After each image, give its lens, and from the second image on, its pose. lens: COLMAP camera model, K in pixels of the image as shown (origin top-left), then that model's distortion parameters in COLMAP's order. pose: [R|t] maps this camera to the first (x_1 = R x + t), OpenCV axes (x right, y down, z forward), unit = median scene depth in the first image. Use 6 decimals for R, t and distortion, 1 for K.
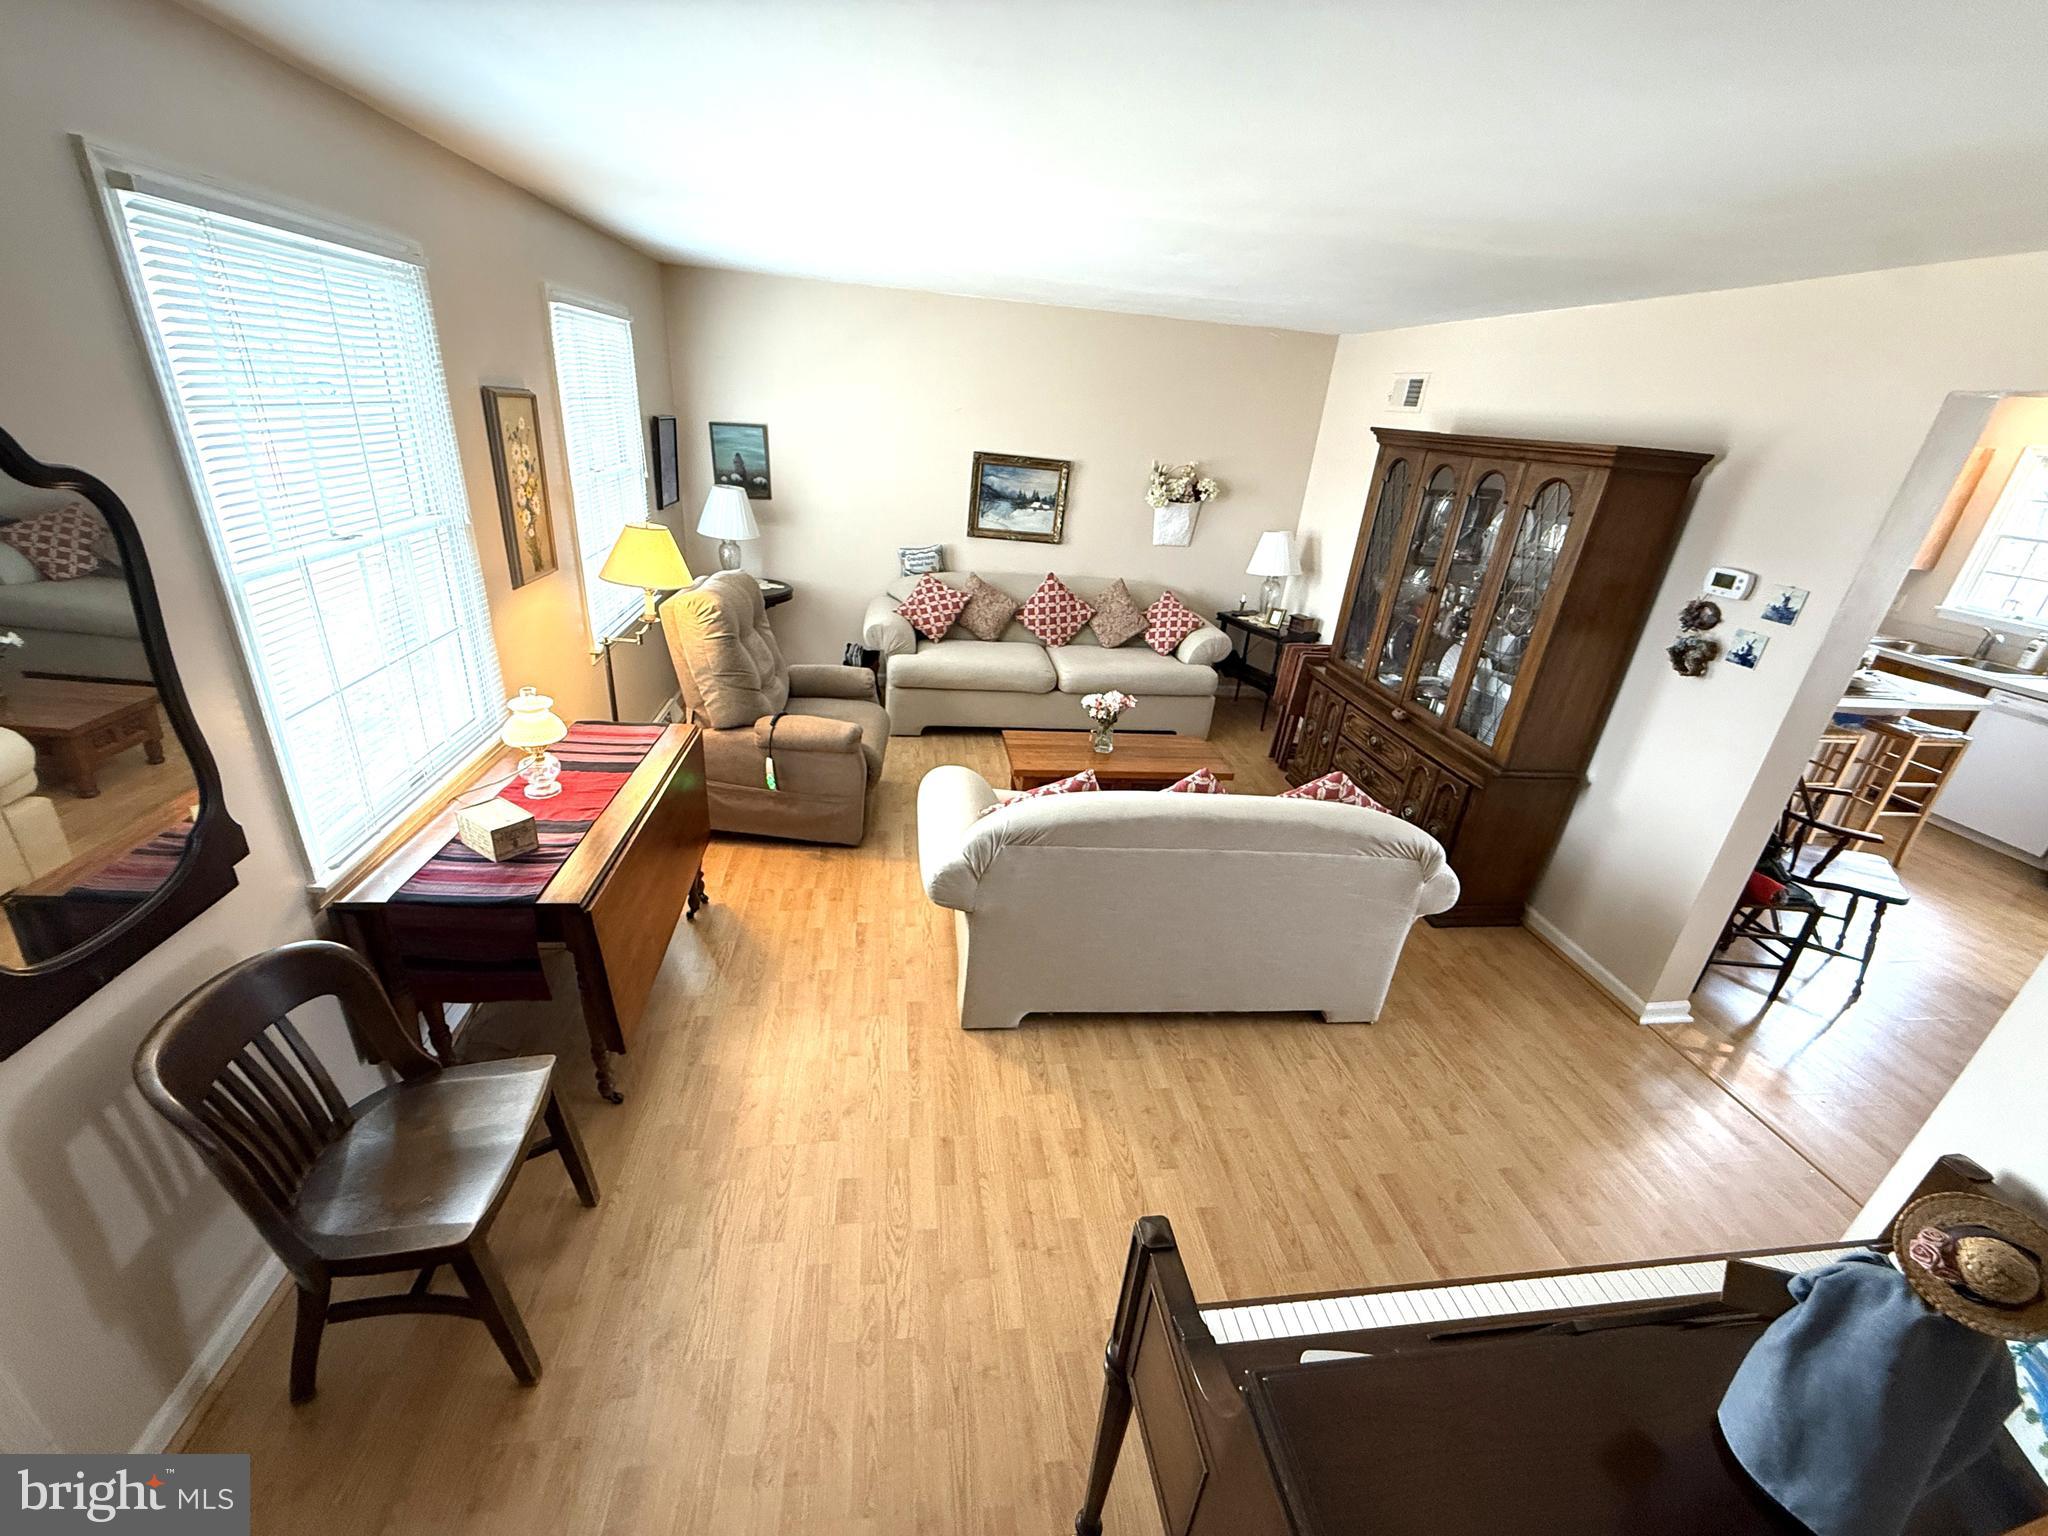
lens RADIAL K [[815.2, 0, 1015.7], [0, 815.2, 775.7], [0, 0, 1]] dist [-0.000182, 0.000006]
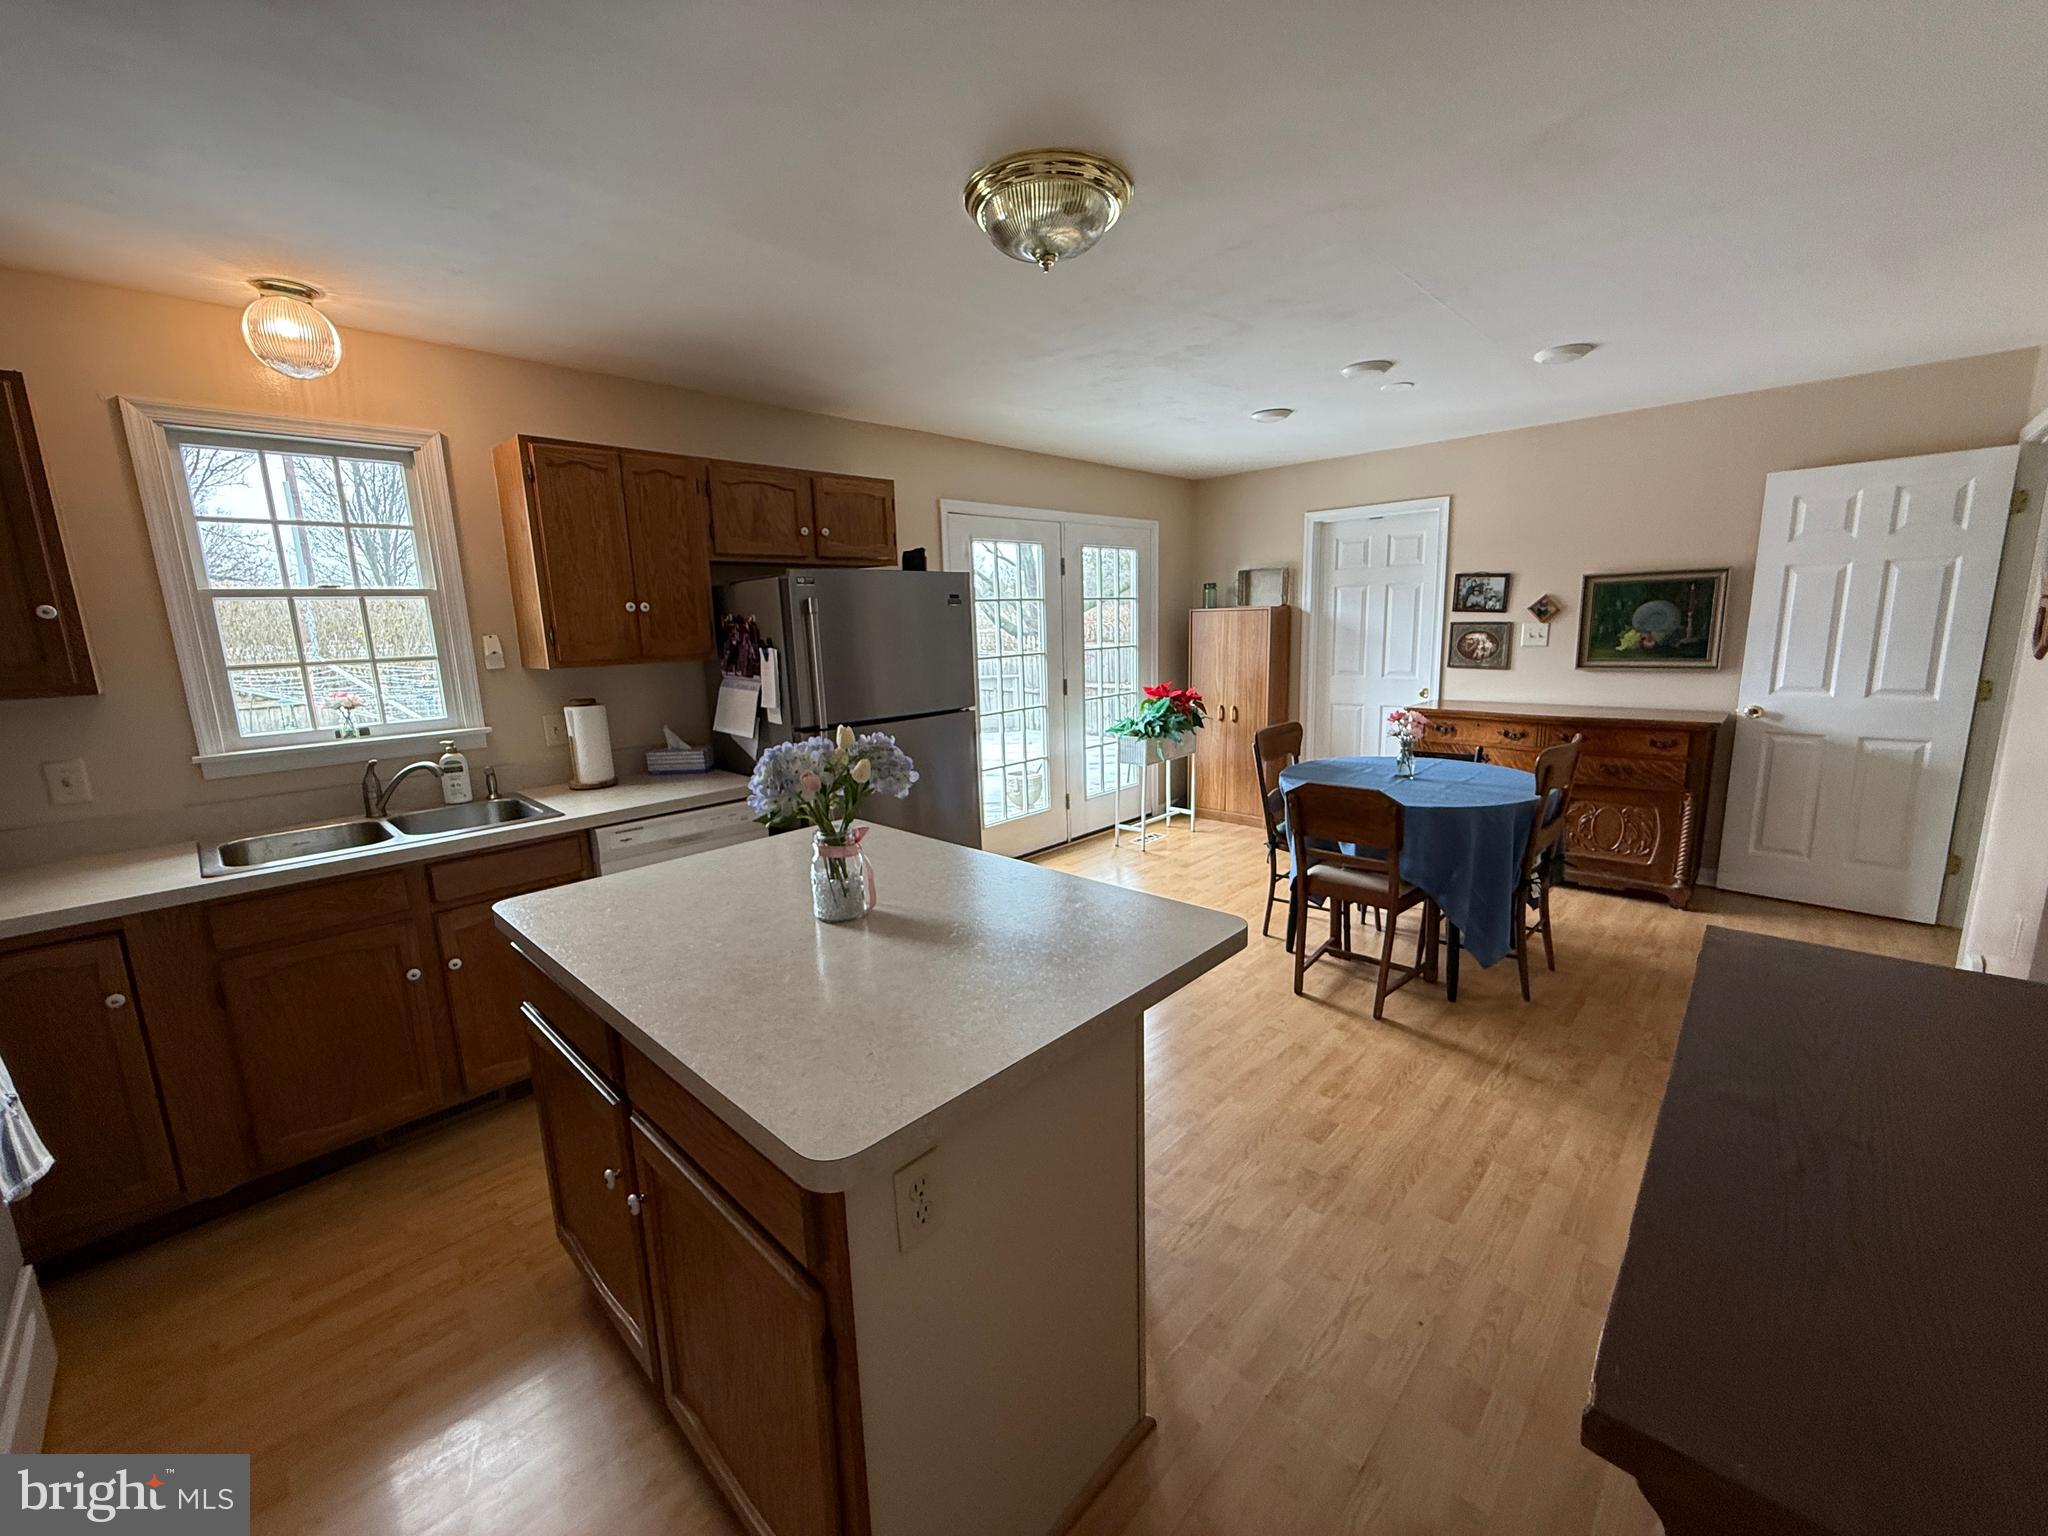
lens RADIAL K [[815.2, 0, 1019.6], [0, 815.2, 768.3], [0, 0, 1]] dist [-0.000182, 0.000006]
pose [[-0.615929, -0.210298, 0.759214, 0.594818], [0.302561, 0.826659, 0.474438, -0.325735], [-0.727385, 0.521929, -0.445535, 1.019437]]
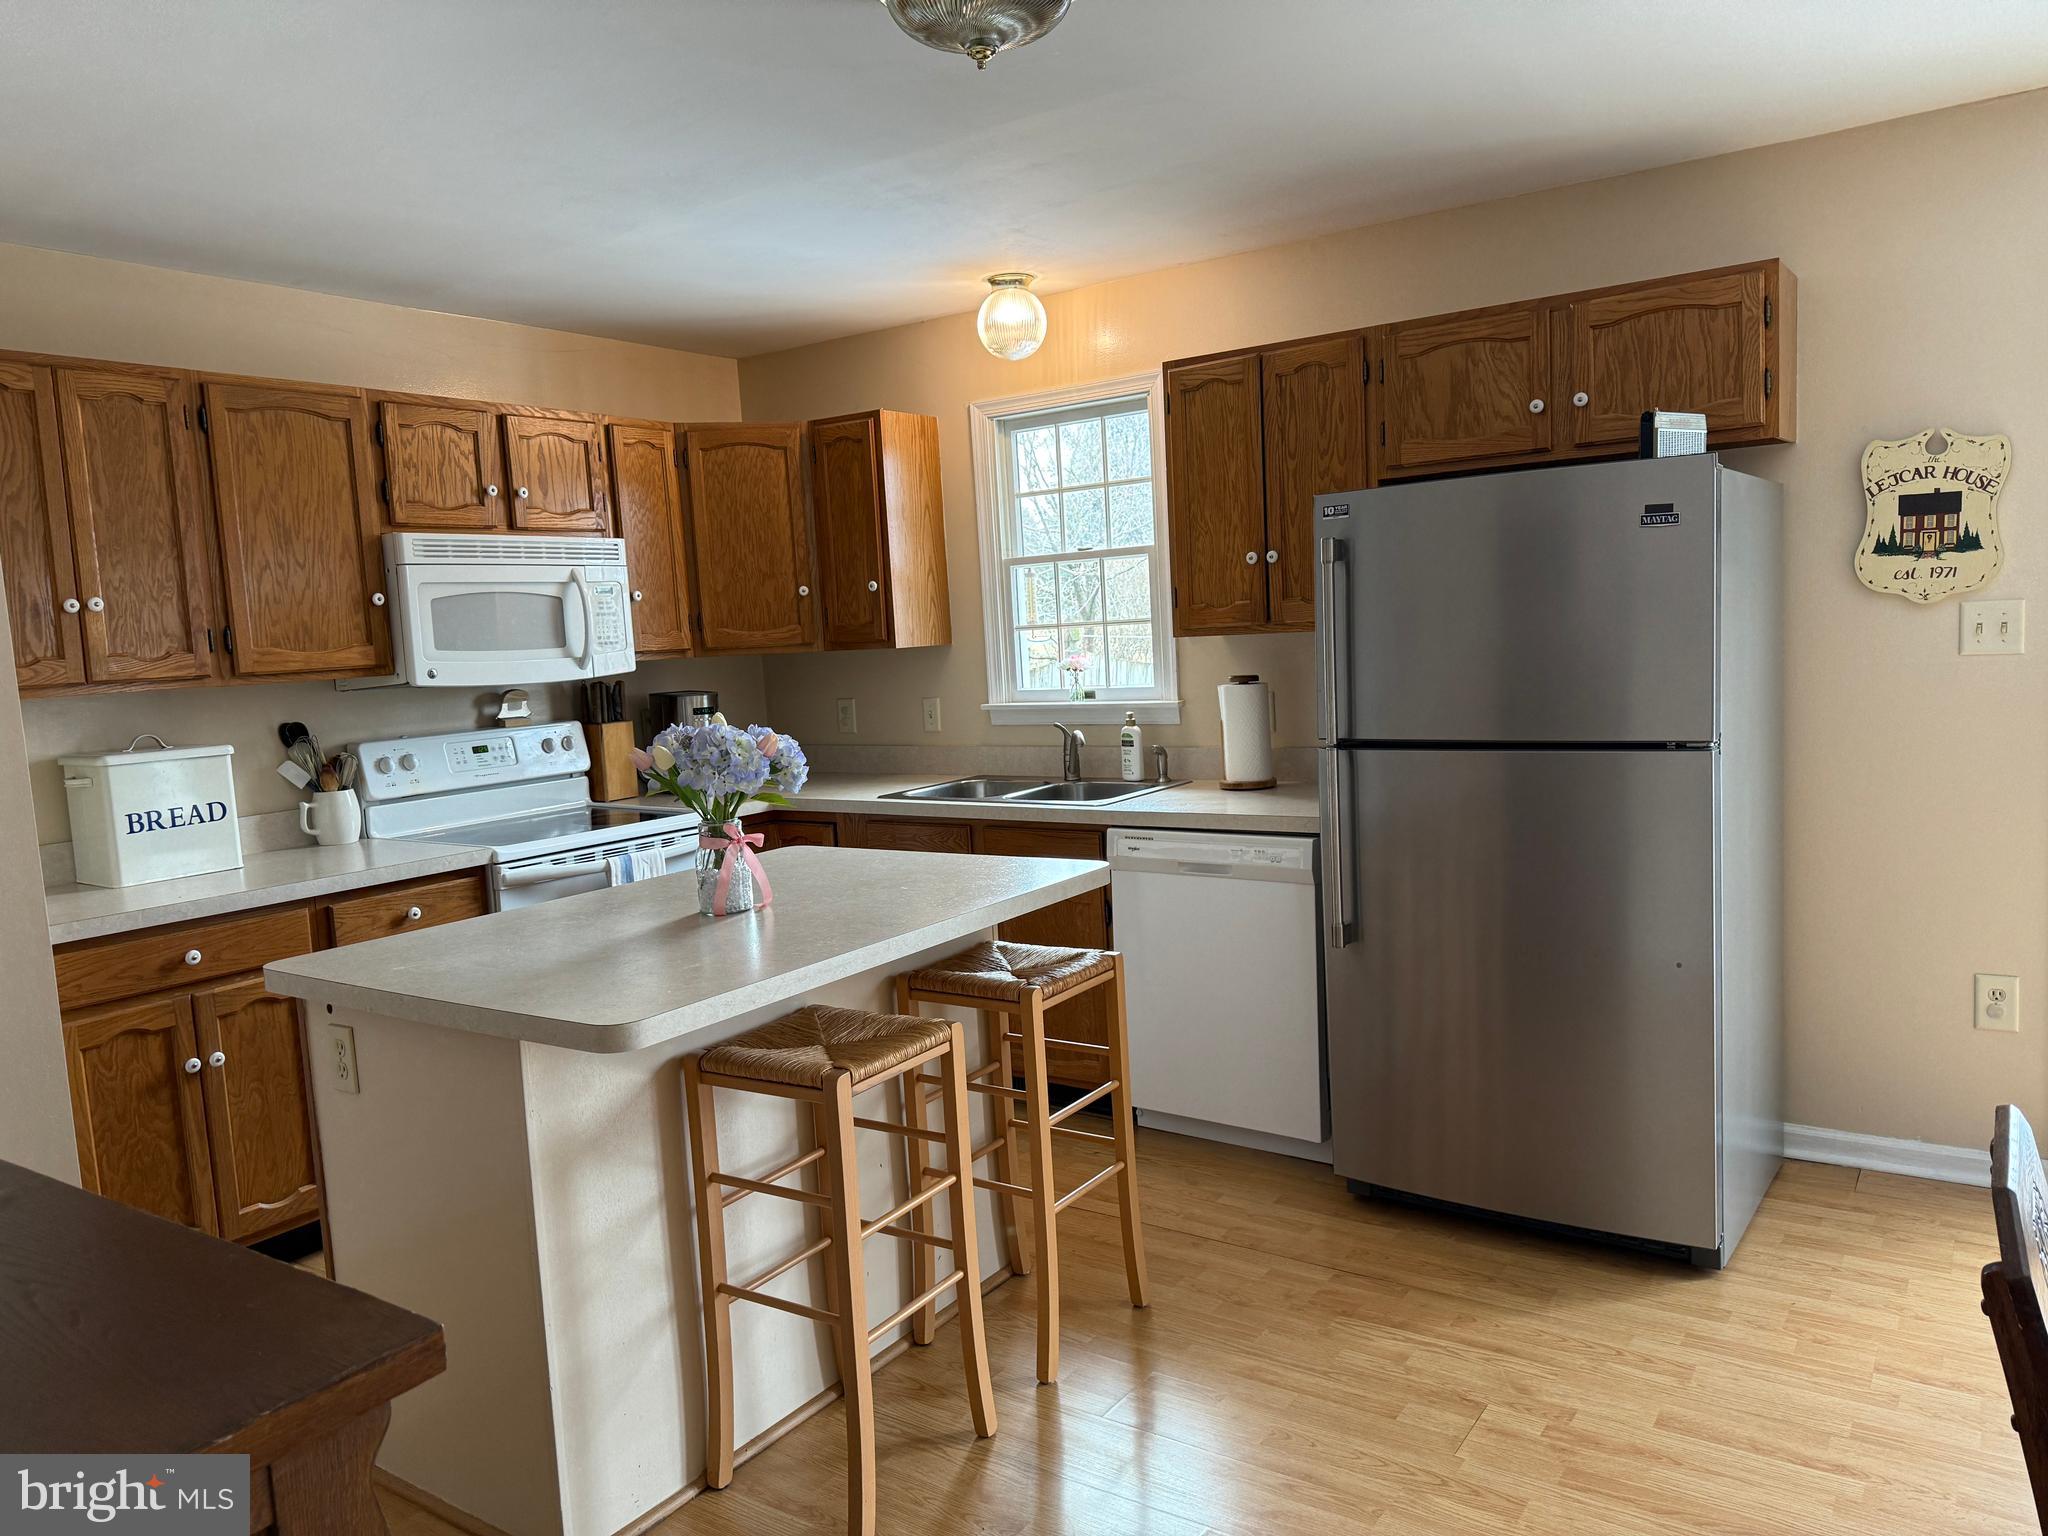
lens RADIAL K [[1436.1, 0, 1019.0], [0, 1436.1, 779.3], [0, 0, 1]] dist [0.062776, -0.084096]
pose [[0.671224, -0.203047, 0.712903, 0.567225], [0.403920, 0.906611, -0.122088, -0.052546], [-0.621536, 0.369904, 0.690553, 0.437652]]
